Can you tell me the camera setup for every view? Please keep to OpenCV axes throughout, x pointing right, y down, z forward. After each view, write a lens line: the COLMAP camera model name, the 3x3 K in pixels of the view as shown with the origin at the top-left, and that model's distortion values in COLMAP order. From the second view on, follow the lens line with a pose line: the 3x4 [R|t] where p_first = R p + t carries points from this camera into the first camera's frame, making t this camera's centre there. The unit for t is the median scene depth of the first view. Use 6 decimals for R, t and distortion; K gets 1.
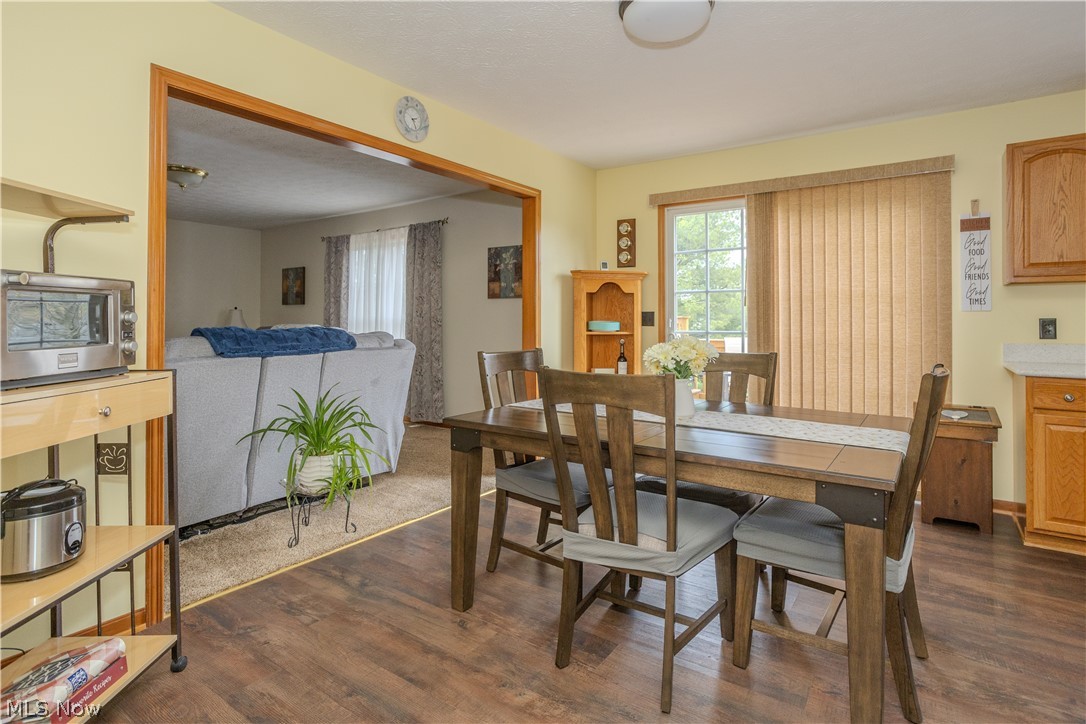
lens RADIAL K [[560.7, 0, 541.1], [0, 560.7, 319.6], [0, 0, 1]] dist [-0.053492, 0.031543]
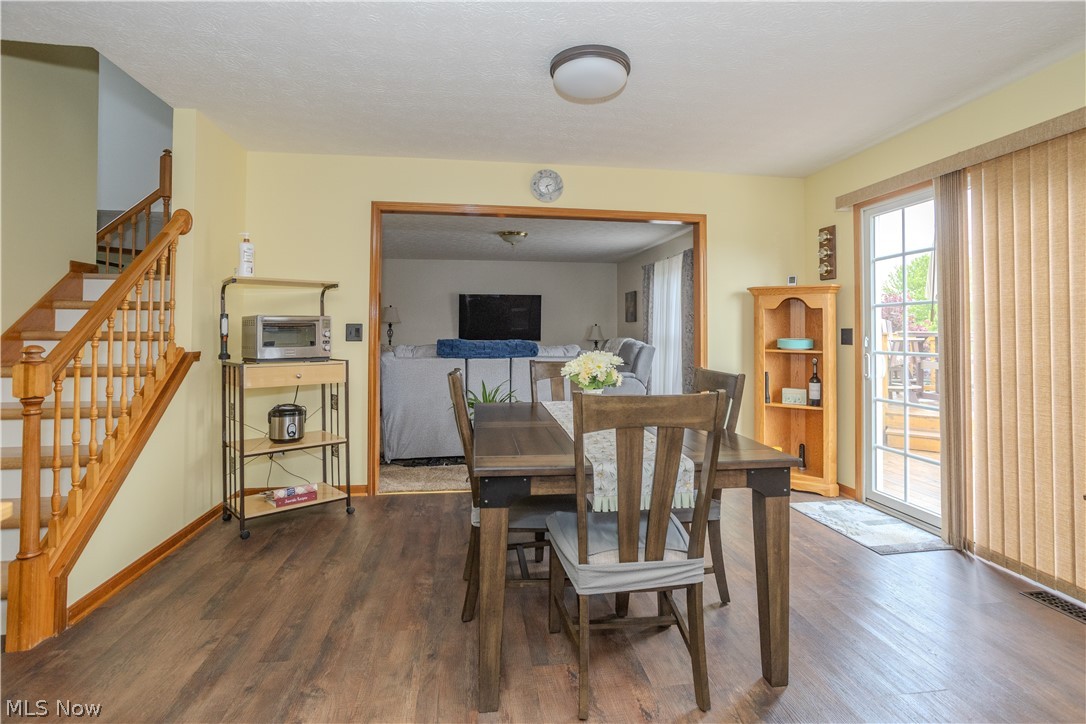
lens RADIAL K [[533.5, 0, 542.3], [0, 533.5, 332.0], [0, 0, 1]] dist [-0.046849, 0.028312]
pose [[0.682109, 0.002660, -0.731245, 0.488030], [-0.004486, 0.999990, -0.000546, -0.005739], [0.731236, 0.003653, 0.682114, 0.084977]]
